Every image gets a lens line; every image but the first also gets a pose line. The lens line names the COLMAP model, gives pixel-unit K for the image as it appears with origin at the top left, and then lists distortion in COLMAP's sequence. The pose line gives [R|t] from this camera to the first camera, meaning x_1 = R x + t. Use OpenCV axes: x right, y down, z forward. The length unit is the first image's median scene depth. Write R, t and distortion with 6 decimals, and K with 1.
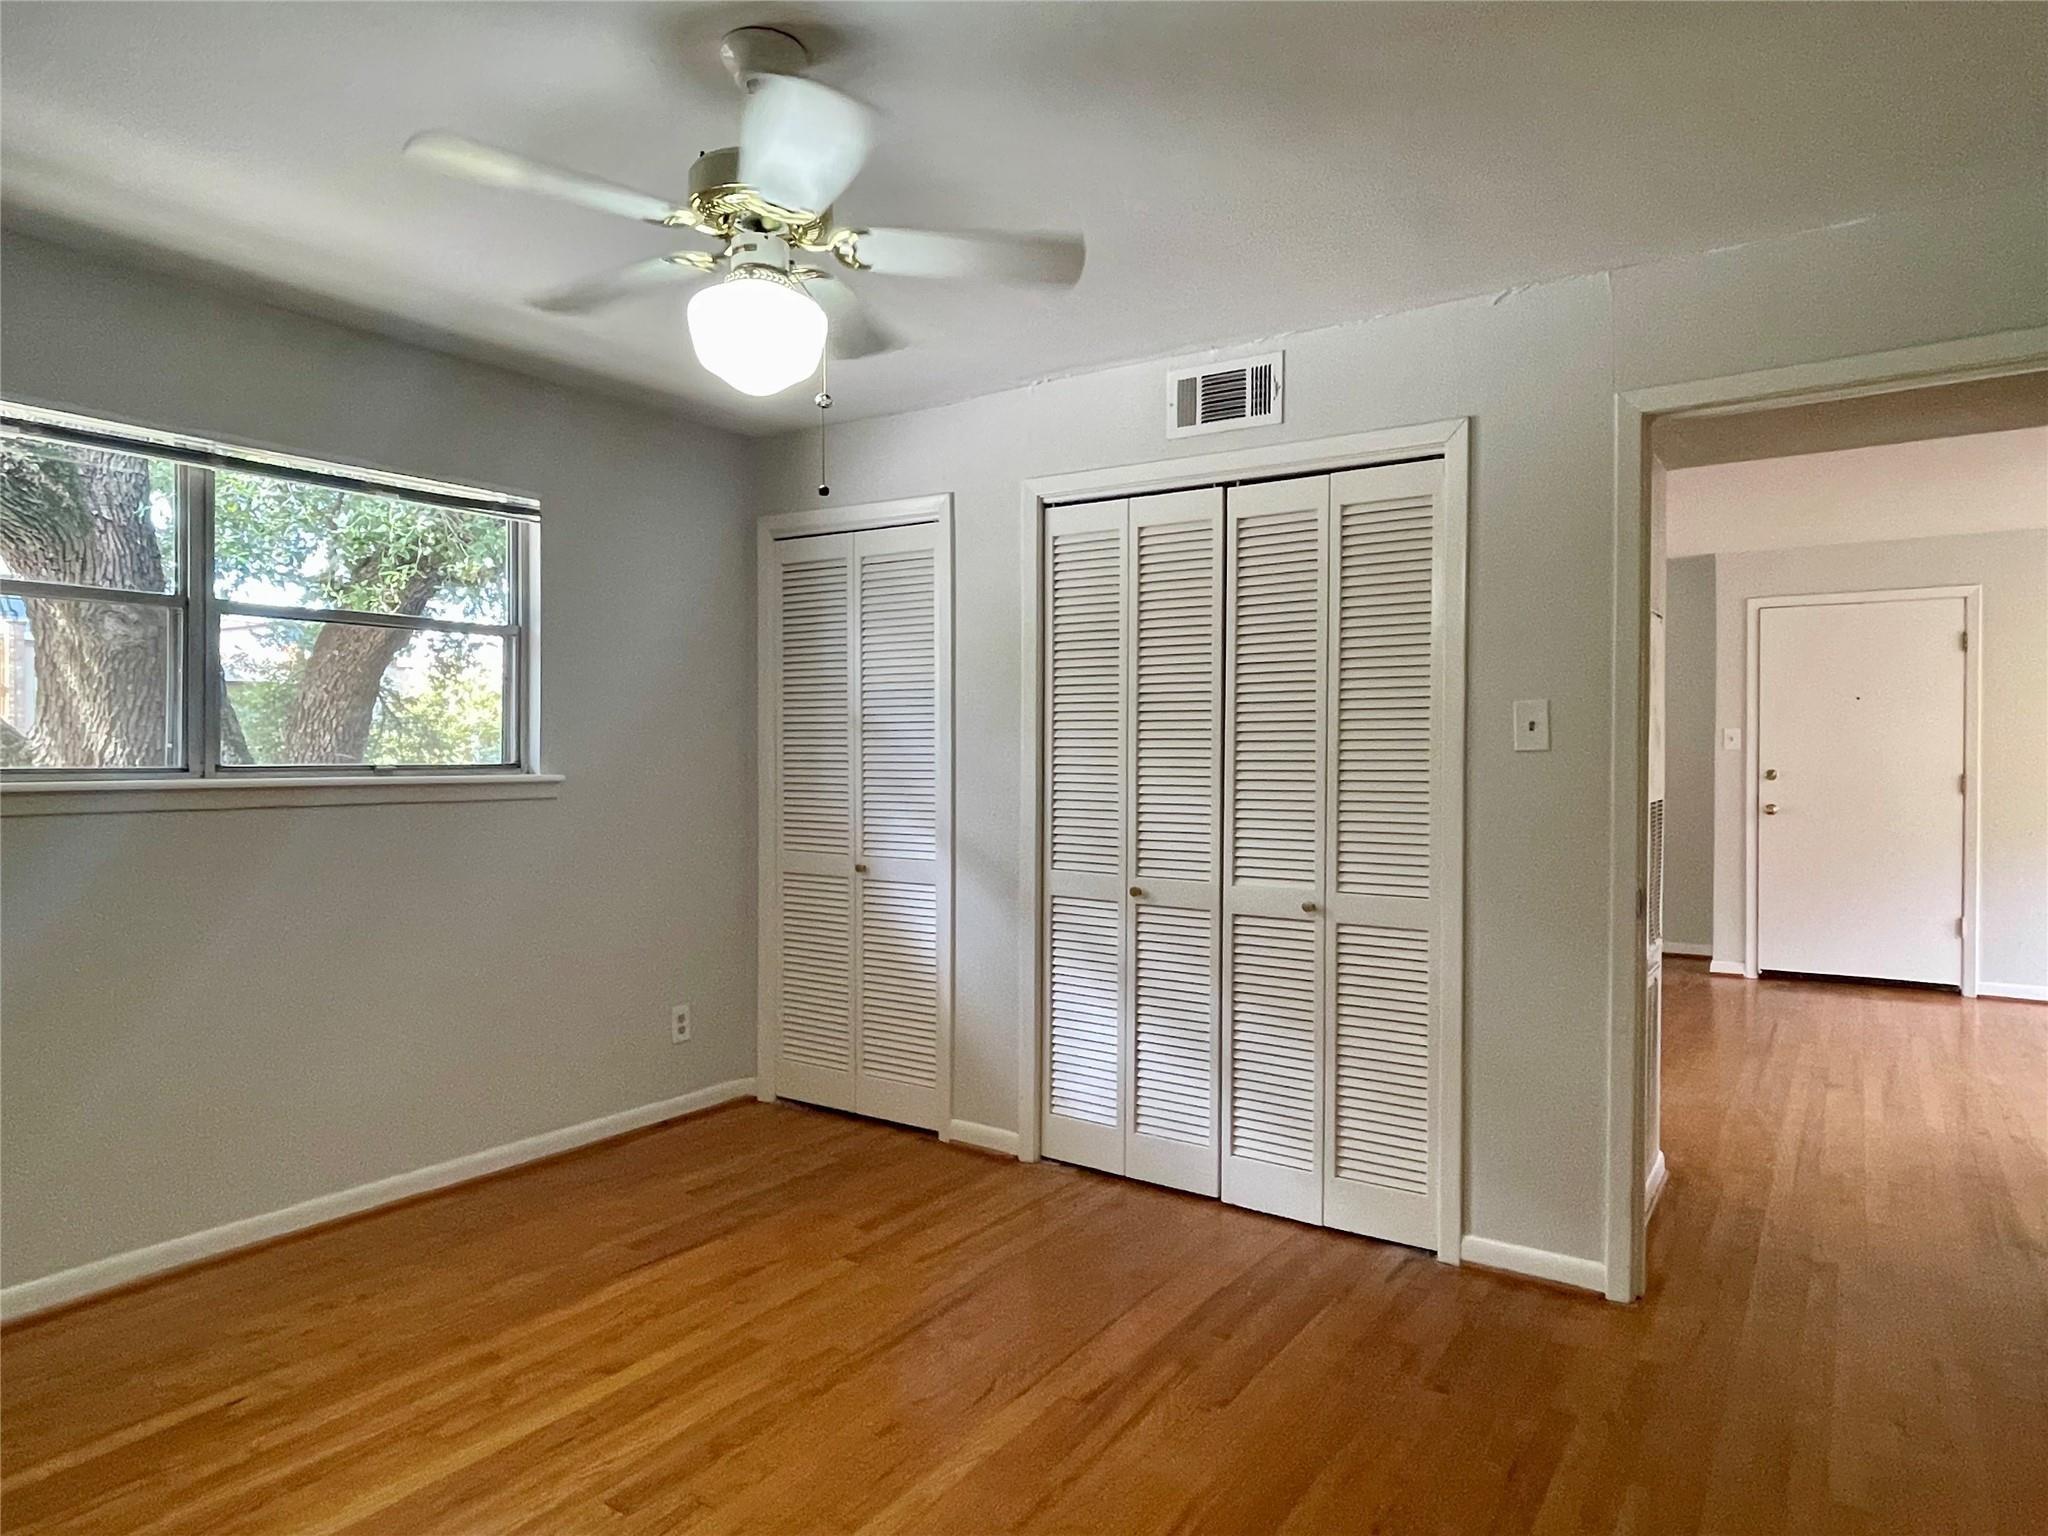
lens RADIAL K [[1228.4, 0, 1024.0], [0, 1228.4, 768.0], [0, 0, 1]] dist [-0.008350, -0.002625]
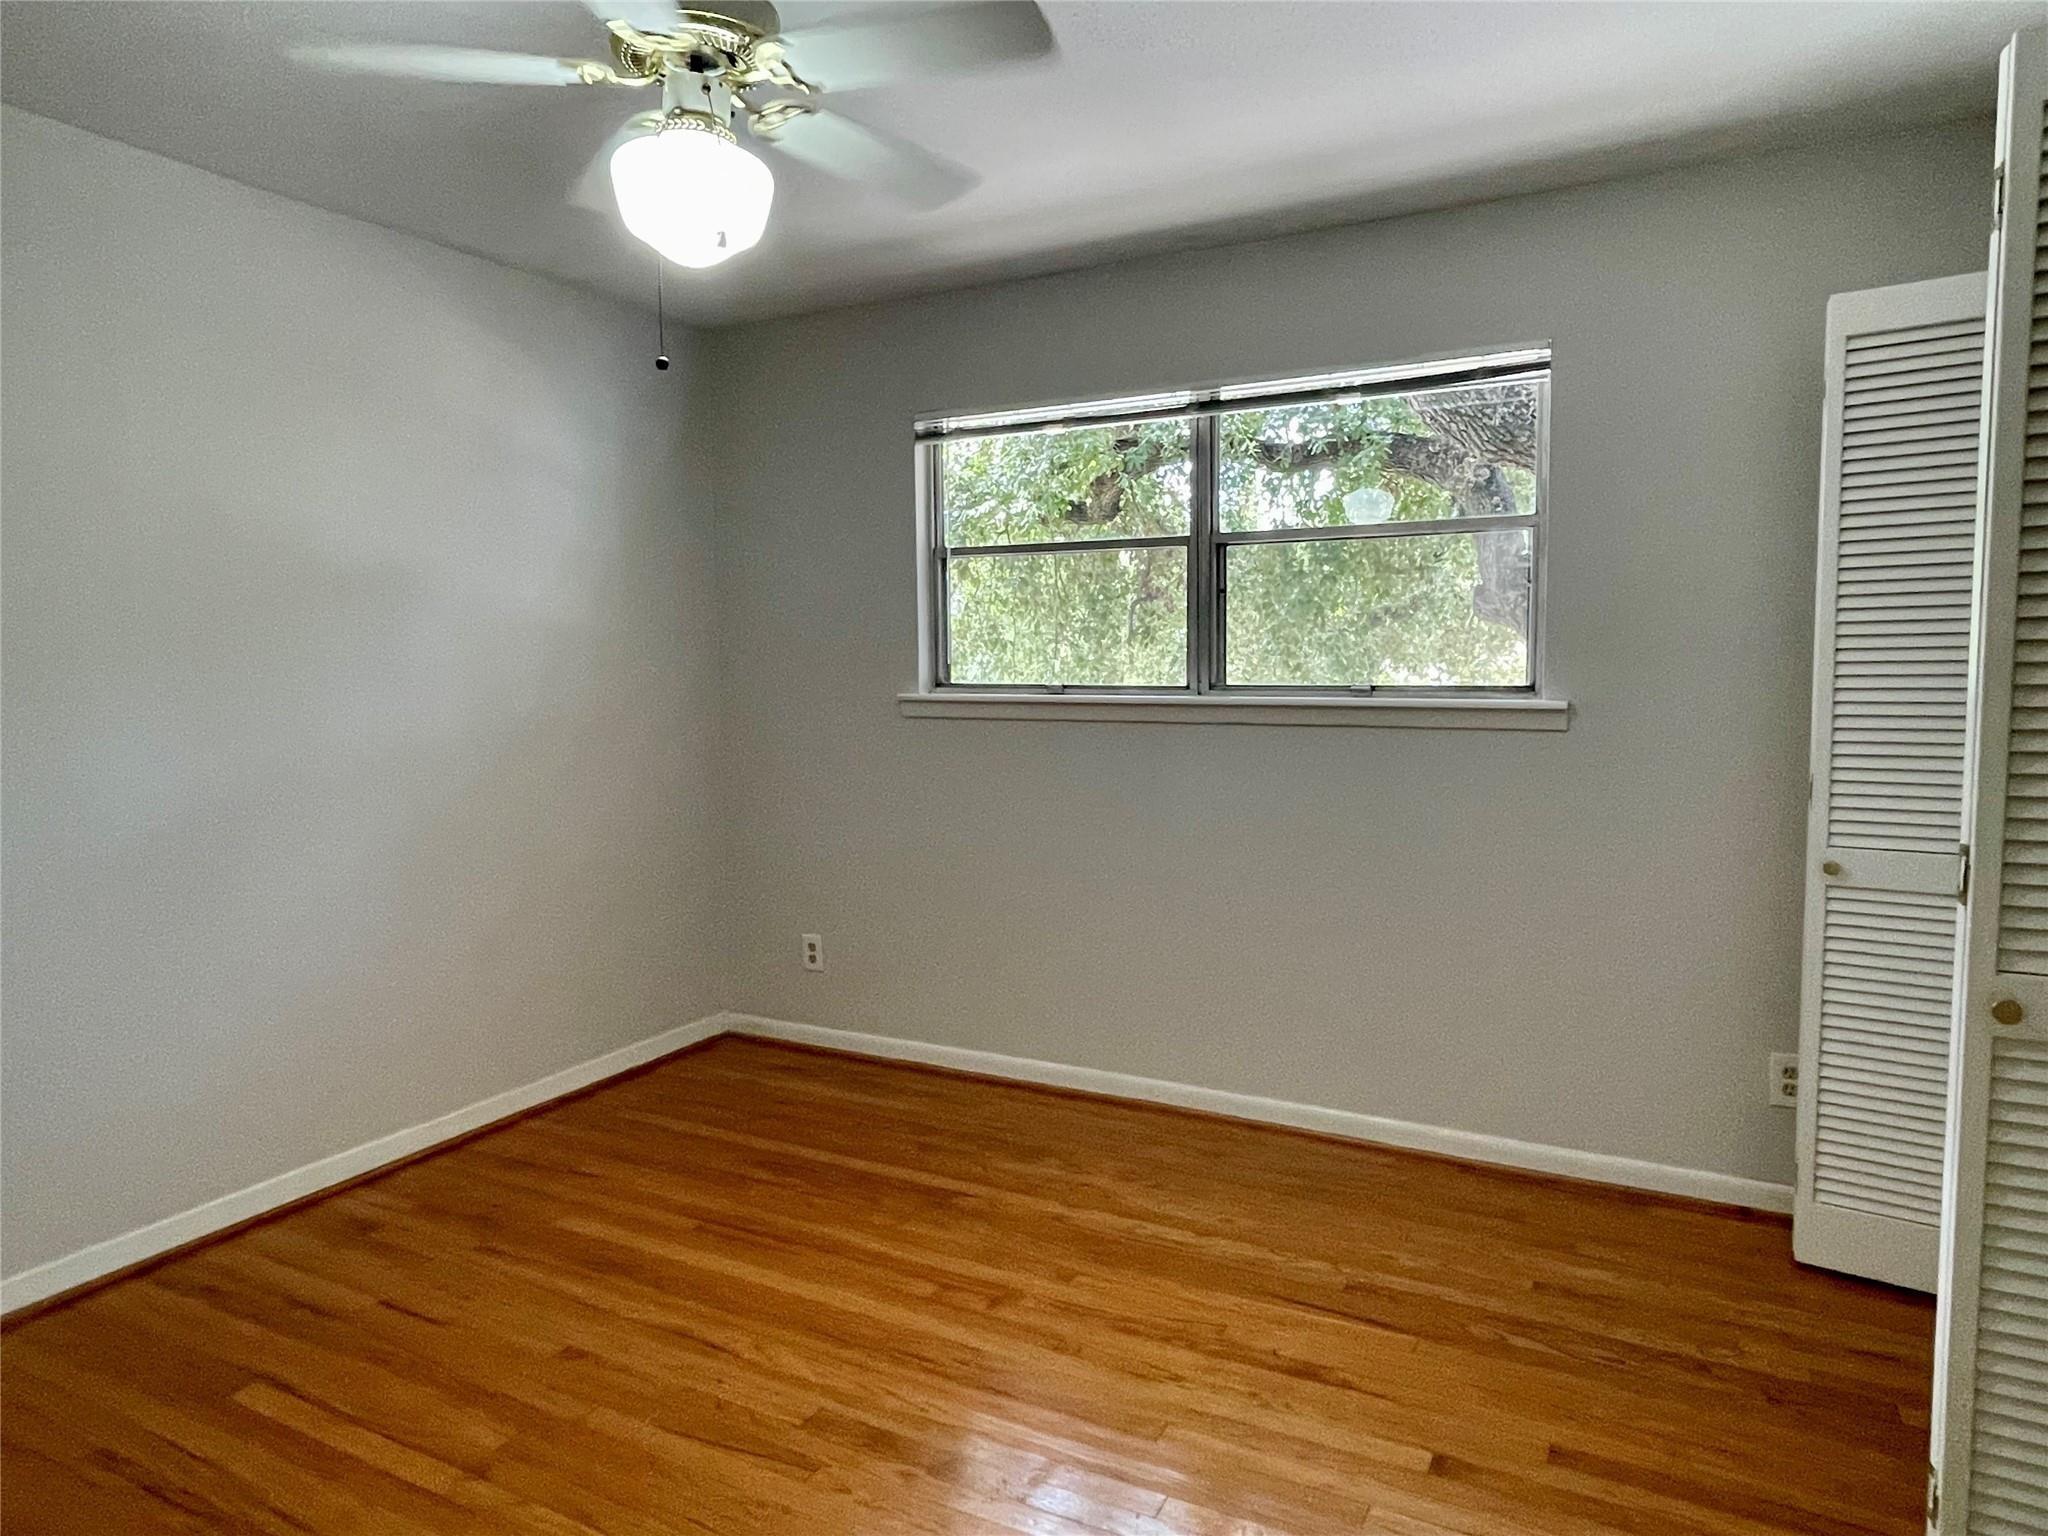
lens RADIAL K [[1255.2, 0, 1028.5], [0, 1255.2, 761.8], [0, 0, 1]] dist [0.087326, -0.000869]
pose [[0.138994, 0.070008, -0.987816, 0.469736], [-0.014678, 0.997534, 0.068632, -0.007720], [0.990184, 0.004960, 0.139679, 0.677926]]
